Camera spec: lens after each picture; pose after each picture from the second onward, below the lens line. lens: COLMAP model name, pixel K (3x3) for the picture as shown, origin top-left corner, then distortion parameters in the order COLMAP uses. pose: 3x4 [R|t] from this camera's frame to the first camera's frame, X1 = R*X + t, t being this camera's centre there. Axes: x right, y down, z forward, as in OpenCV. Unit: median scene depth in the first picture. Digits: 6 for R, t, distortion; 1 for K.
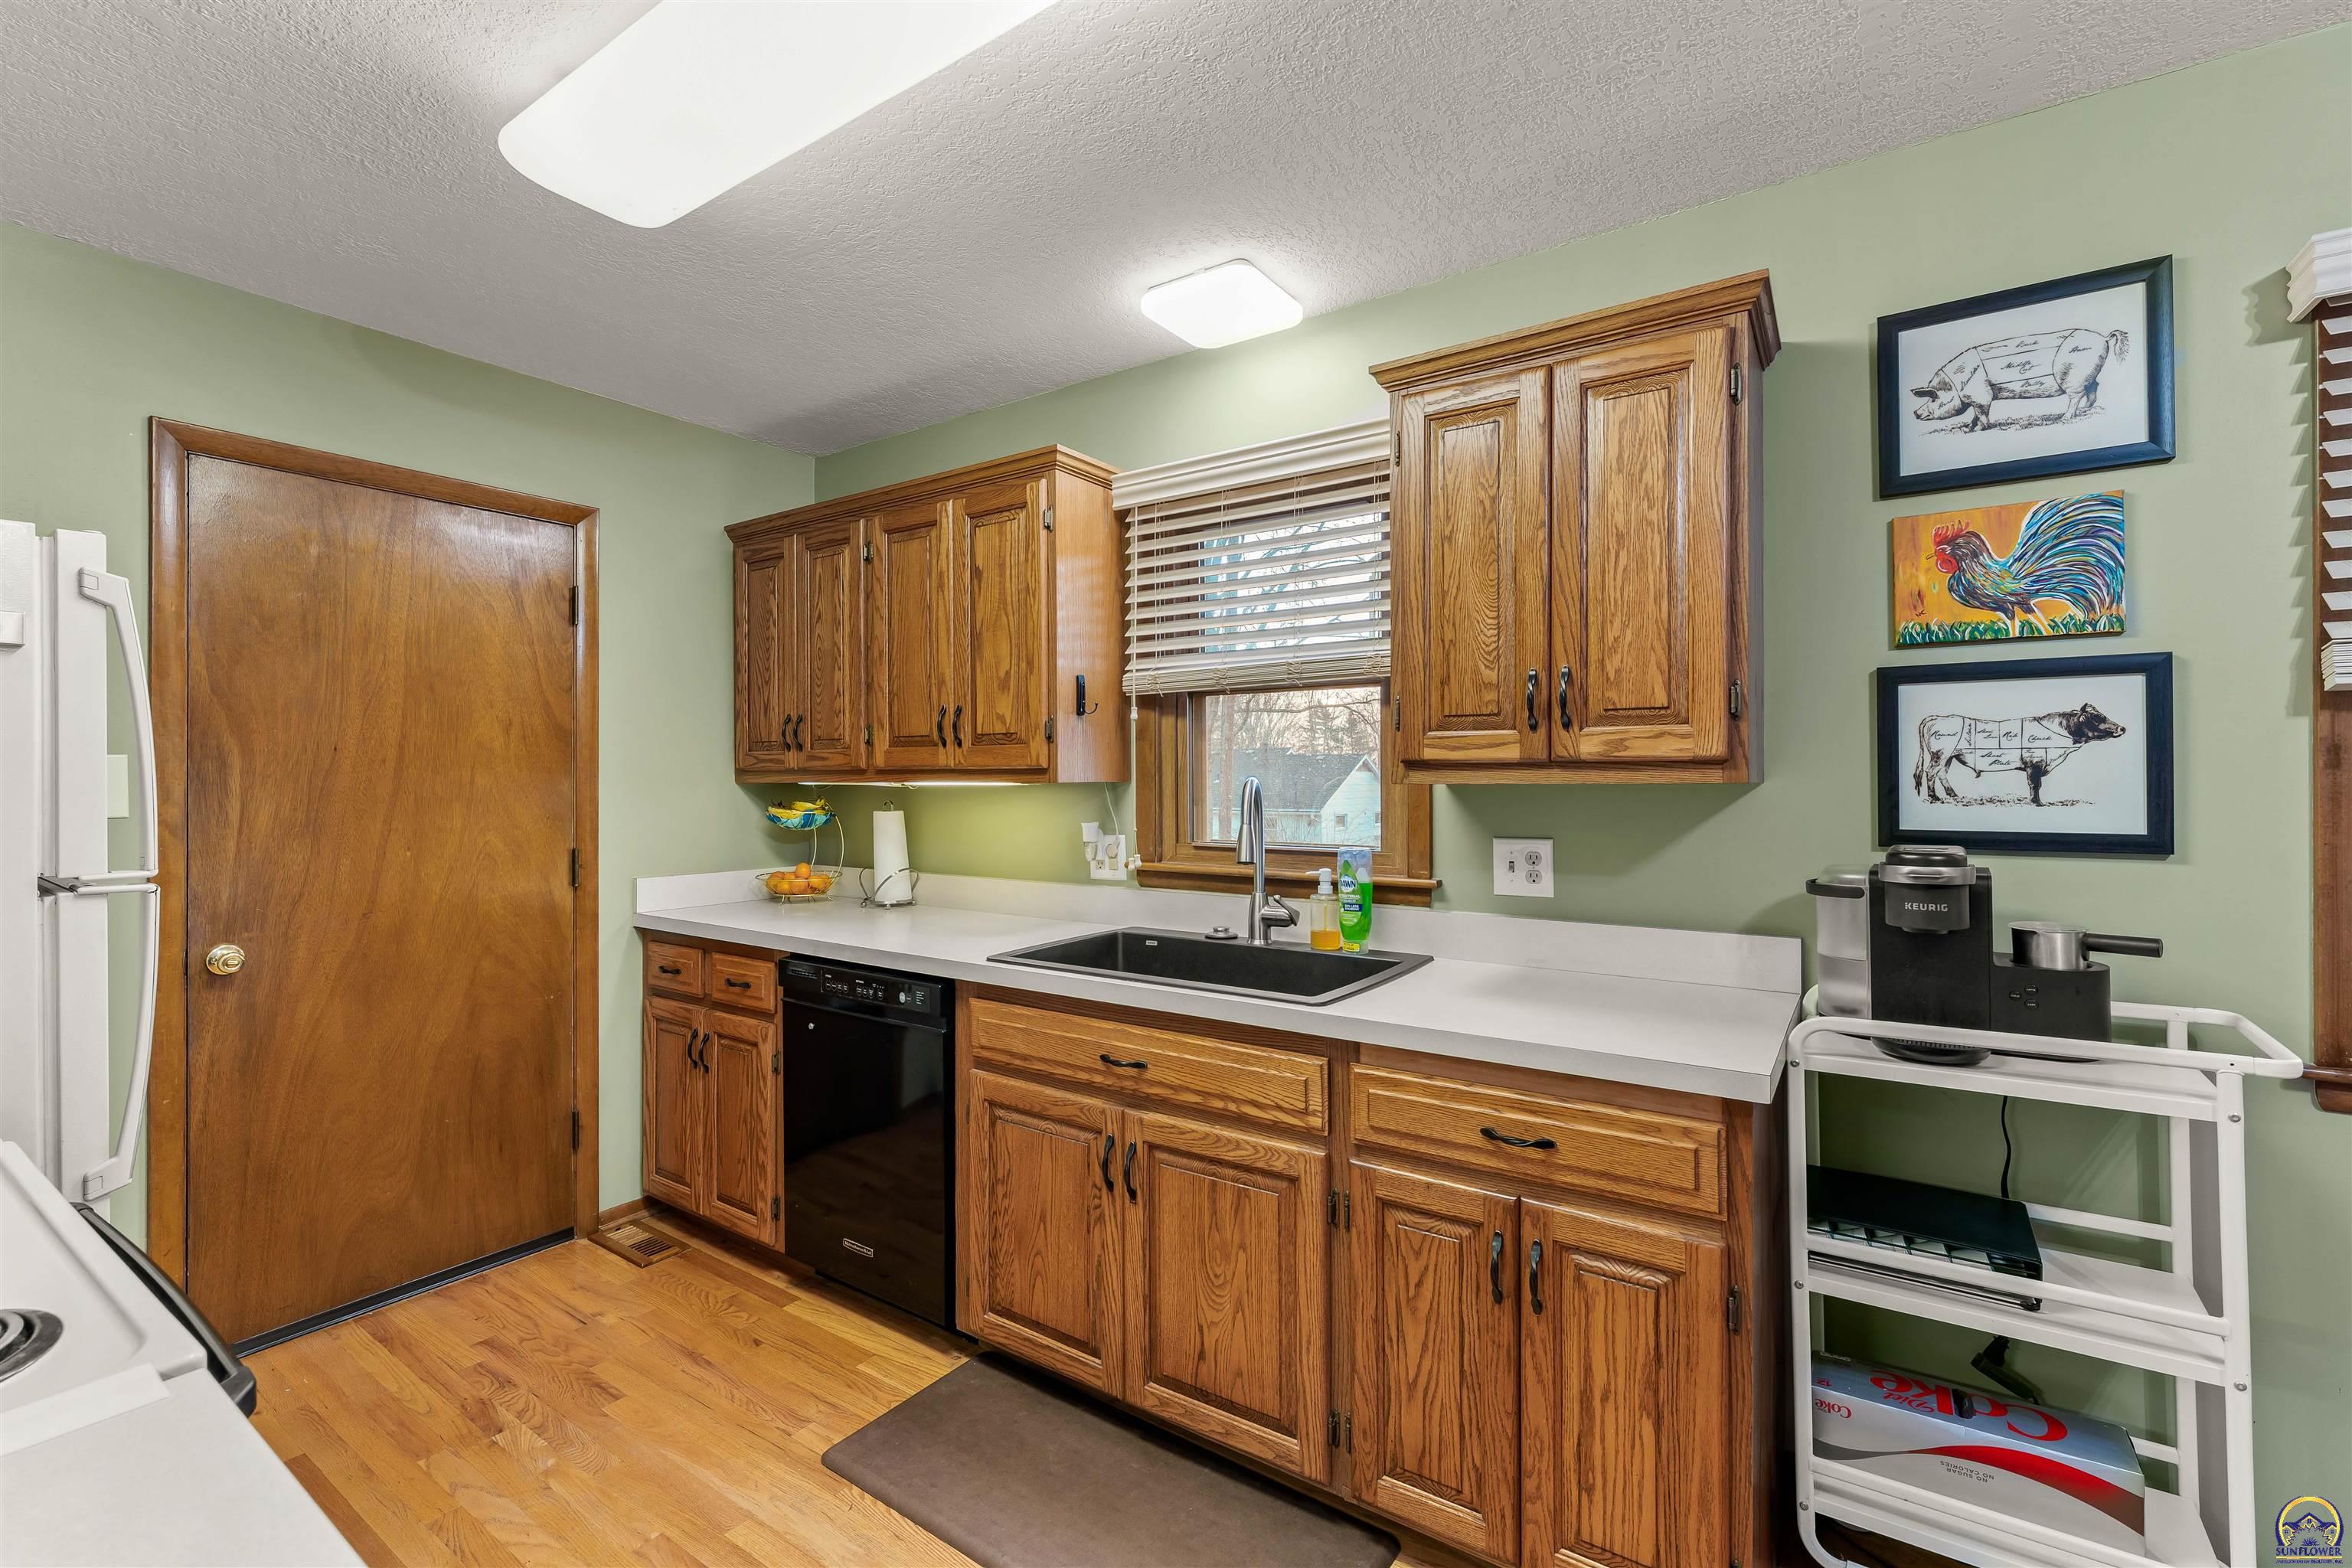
lens RADIAL K [[1023.2, 0, 1172.3], [0, 1023.2, 775.5], [0, 0, 1]] dist [-0.002777, -0.000554]
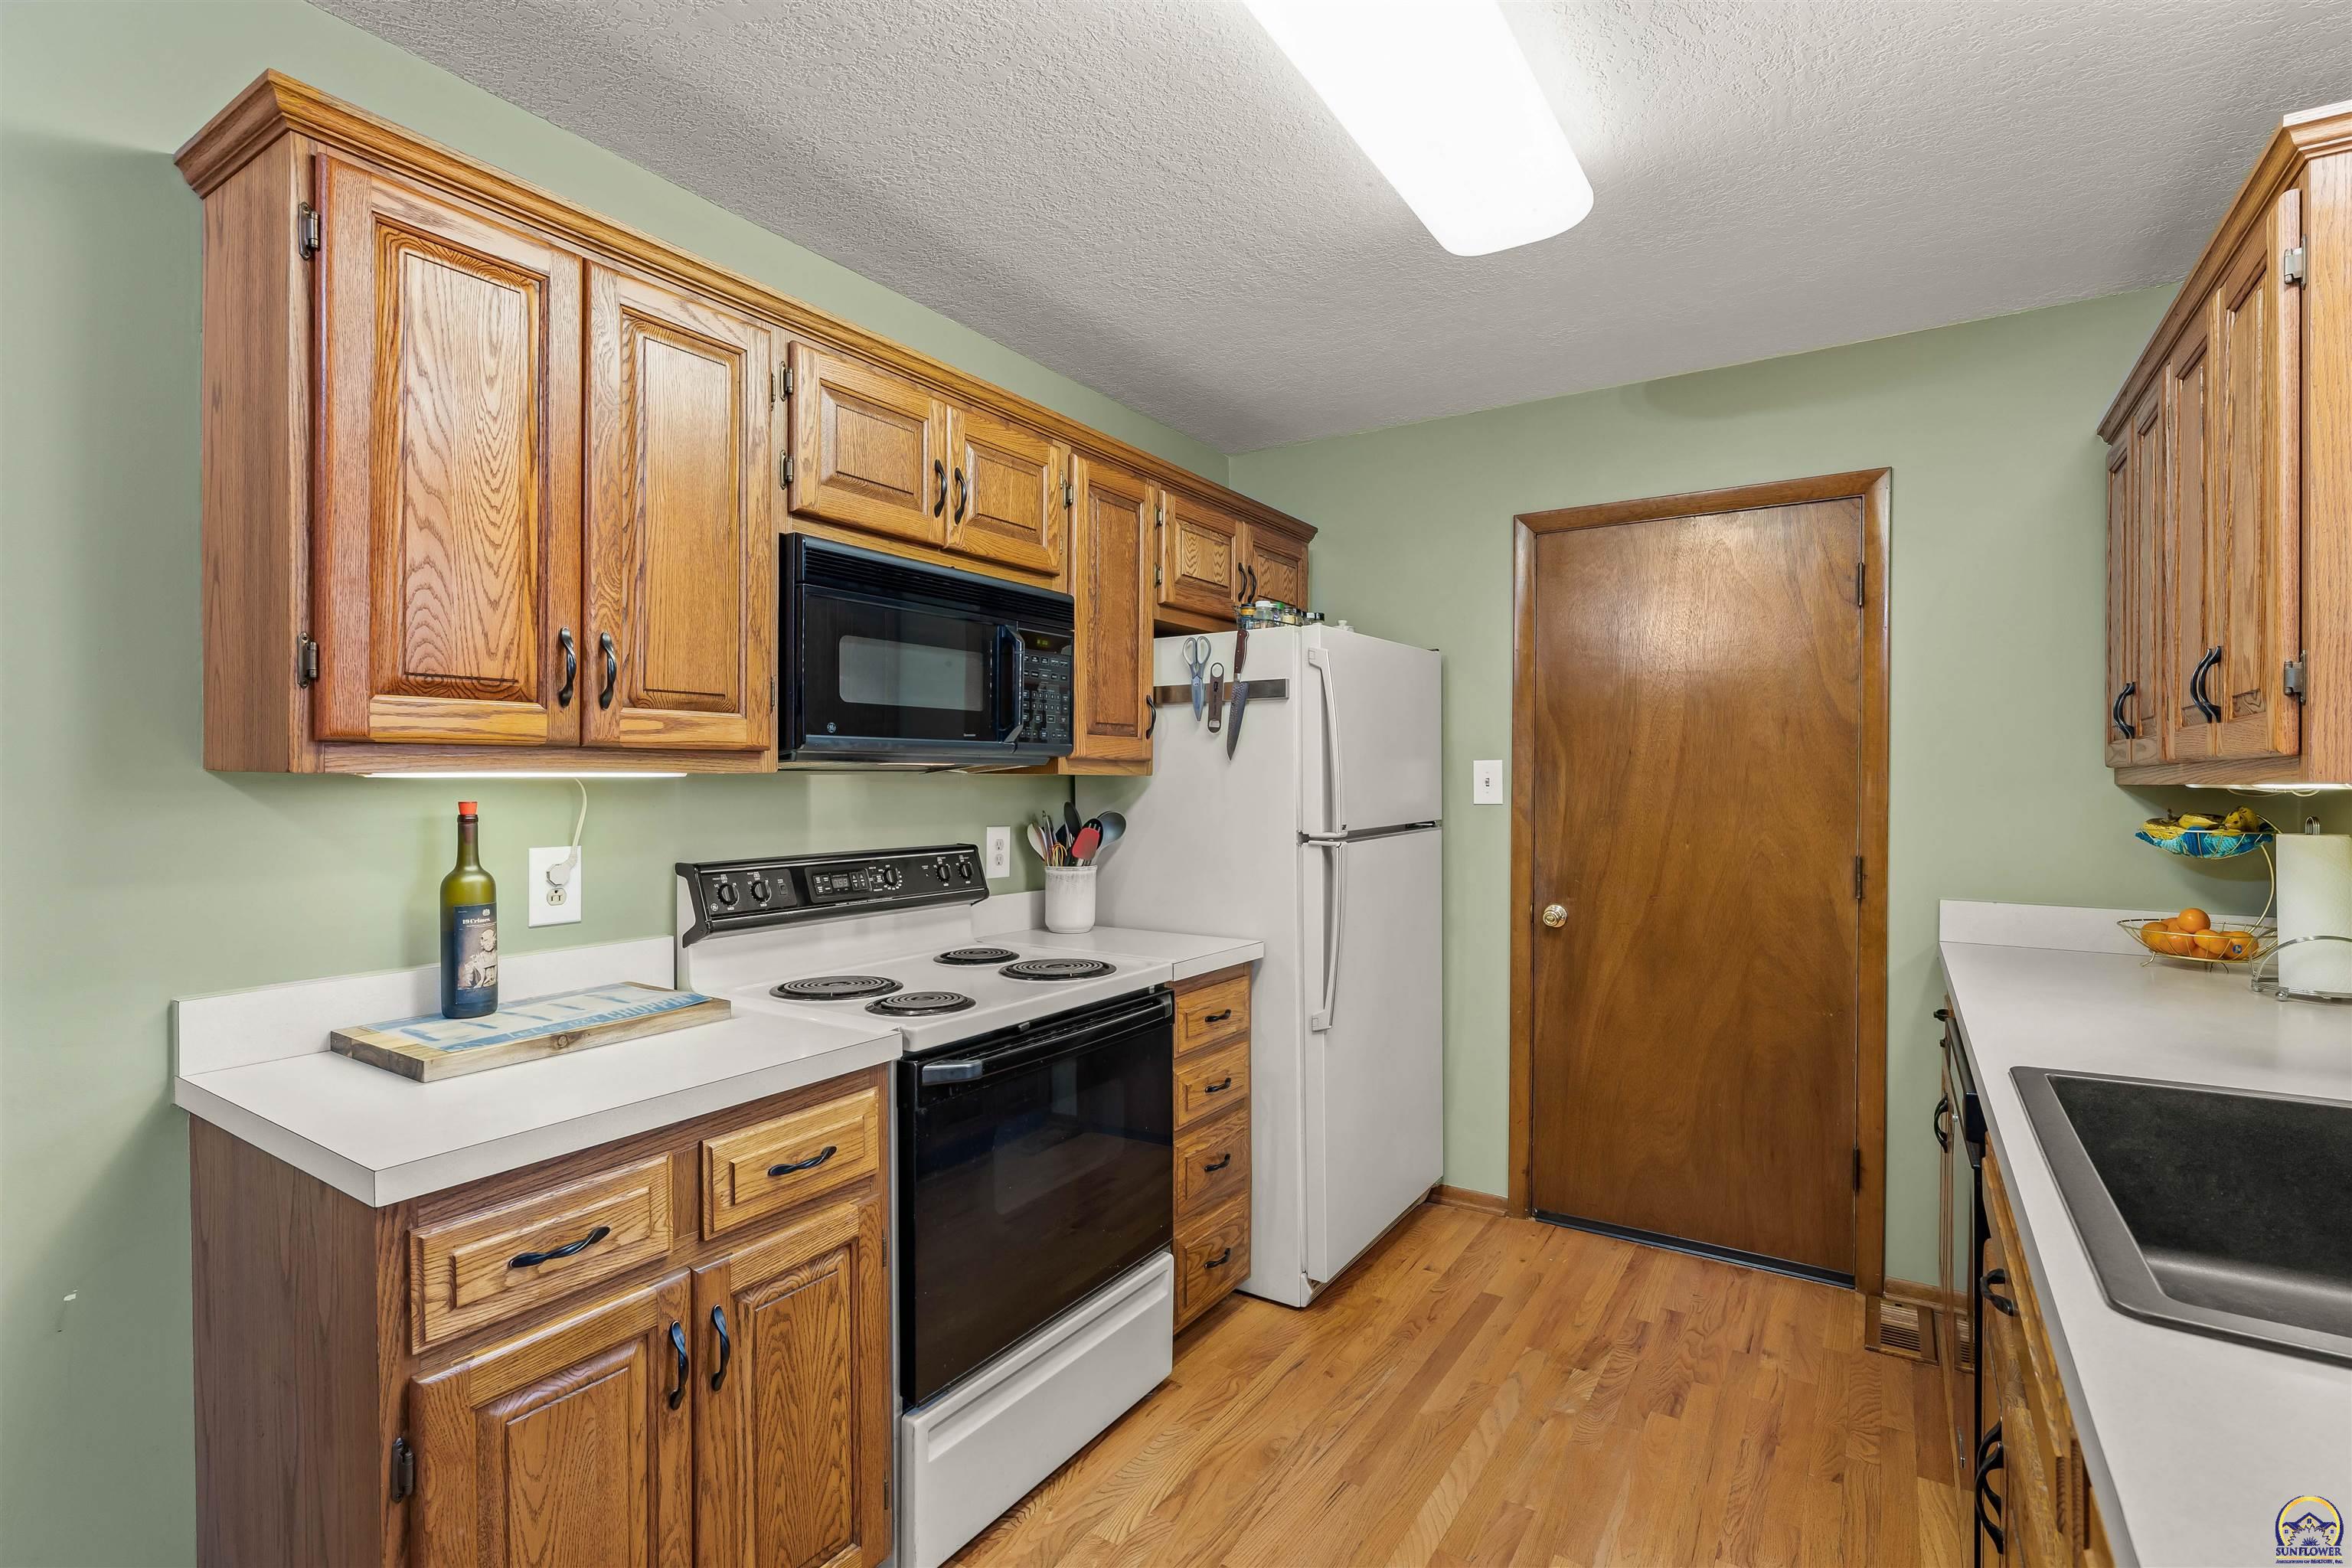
lens RADIAL K [[1091.7, 0, 1168.1], [0, 1091.7, 784.9], [0, 0, 1]] dist [-0.003890, -0.000055]
pose [[0.020892, 0.005195, -0.999768, 0.450140], [-0.002417, 0.999984, 0.005146, 0.007040], [0.999779, 0.002309, 0.020905, 0.470513]]
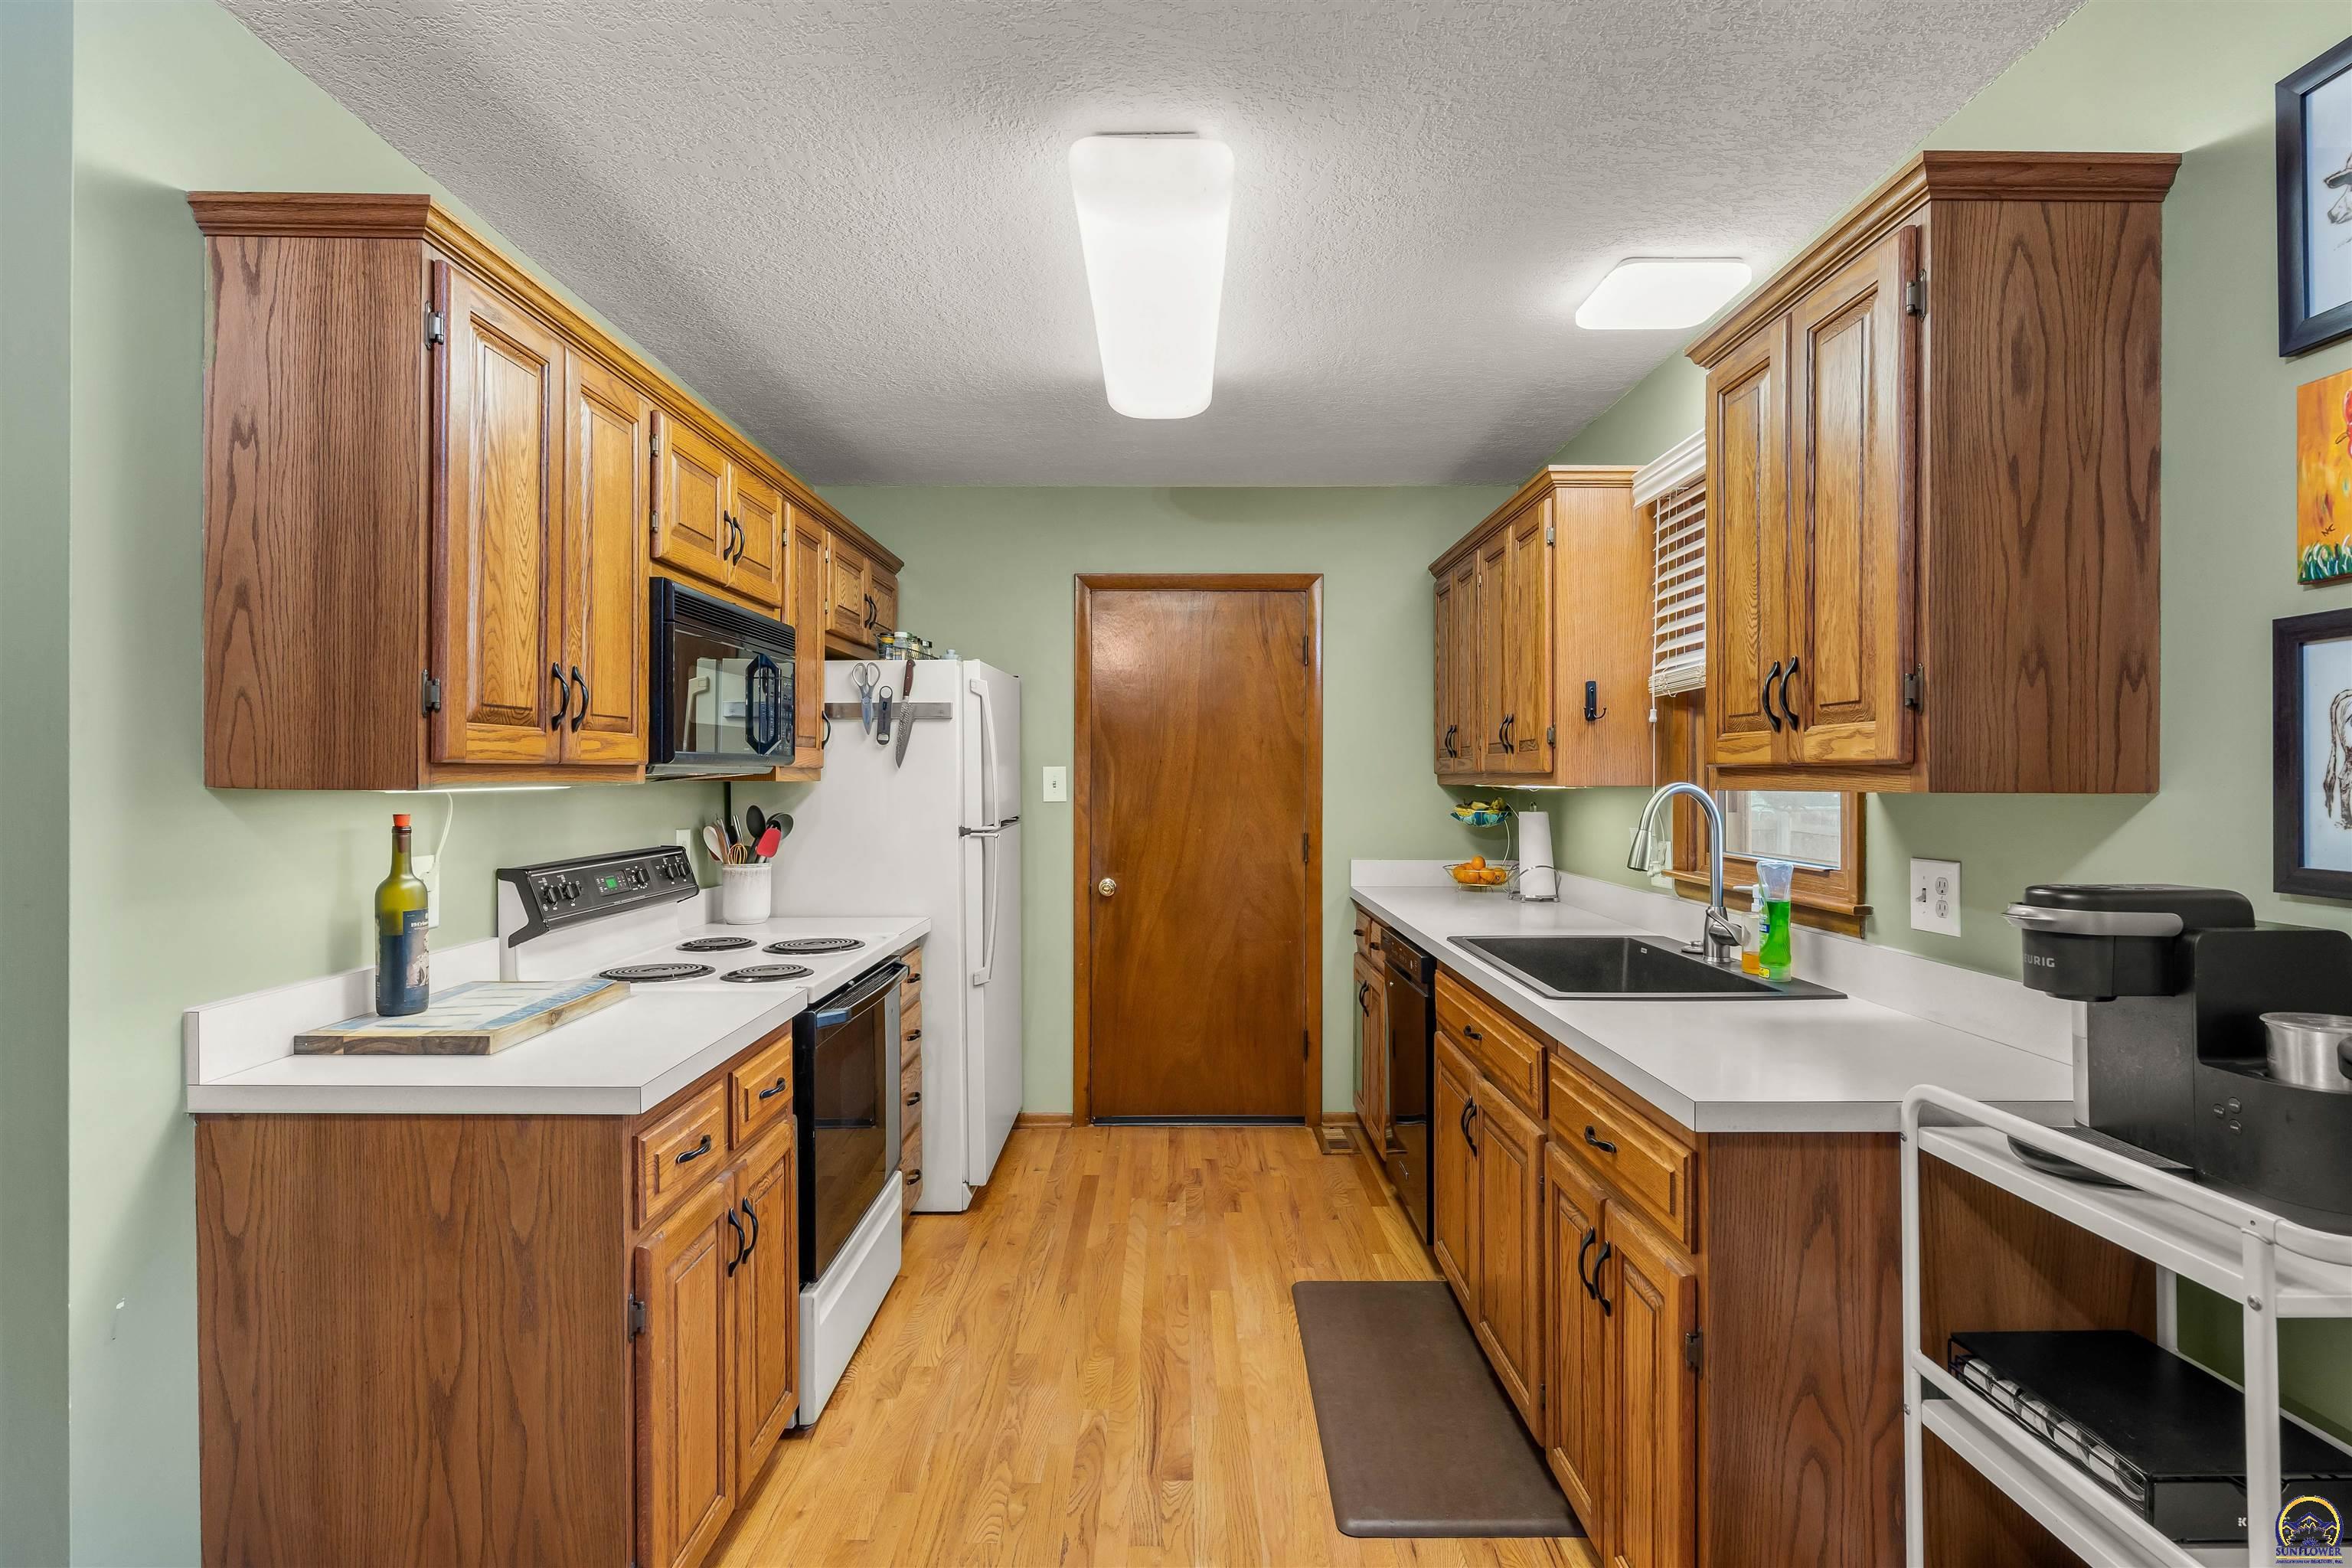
lens RADIAL K [[1167.9, 0, 1171.3], [0, 1167.9, 783.0], [0, 0, 1]] dist [-0.000257, -0.001088]
pose [[0.565188, 0.005497, -0.824944, 0.716669], [0.000147, 0.999977, 0.006764, -0.004843], [0.824962, -0.003944, 0.565174, -0.004088]]
